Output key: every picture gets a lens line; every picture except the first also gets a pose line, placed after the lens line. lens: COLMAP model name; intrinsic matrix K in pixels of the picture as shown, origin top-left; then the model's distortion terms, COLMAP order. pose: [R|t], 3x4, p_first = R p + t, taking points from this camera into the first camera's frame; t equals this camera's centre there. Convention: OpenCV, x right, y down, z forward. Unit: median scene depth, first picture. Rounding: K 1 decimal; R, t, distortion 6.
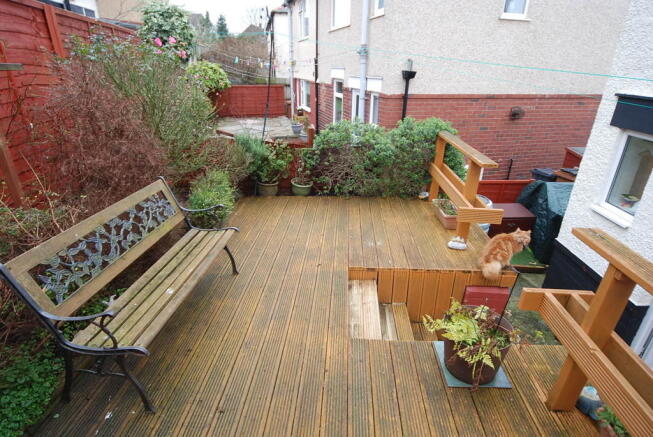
lens RADIAL K [[345.7, 0, 324.4], [0, 345.7, 219.4], [0, 0, 1]] dist [-0.015490, 0.000798]
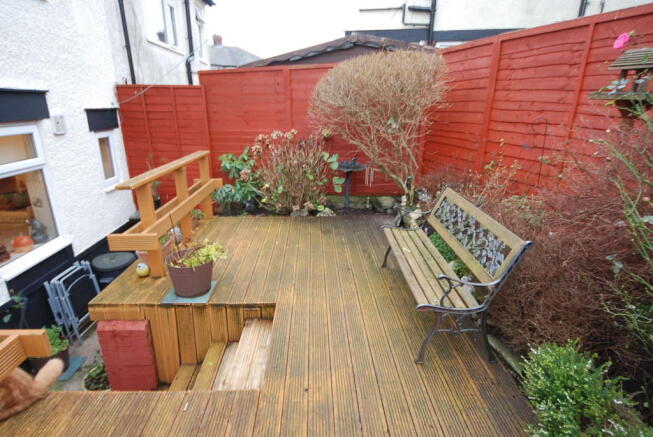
lens RADIAL K [[345.7, 0, 323.7], [0, 345.7, 216.6], [0, 0, 1]] dist [-0.015490, 0.000798]
pose [[-0.996014, 0.027492, -0.084851, -0.002502], [-0.035842, 0.747756, 0.663005, -0.753402], [0.081675, 0.663404, -0.743791, 1.803540]]
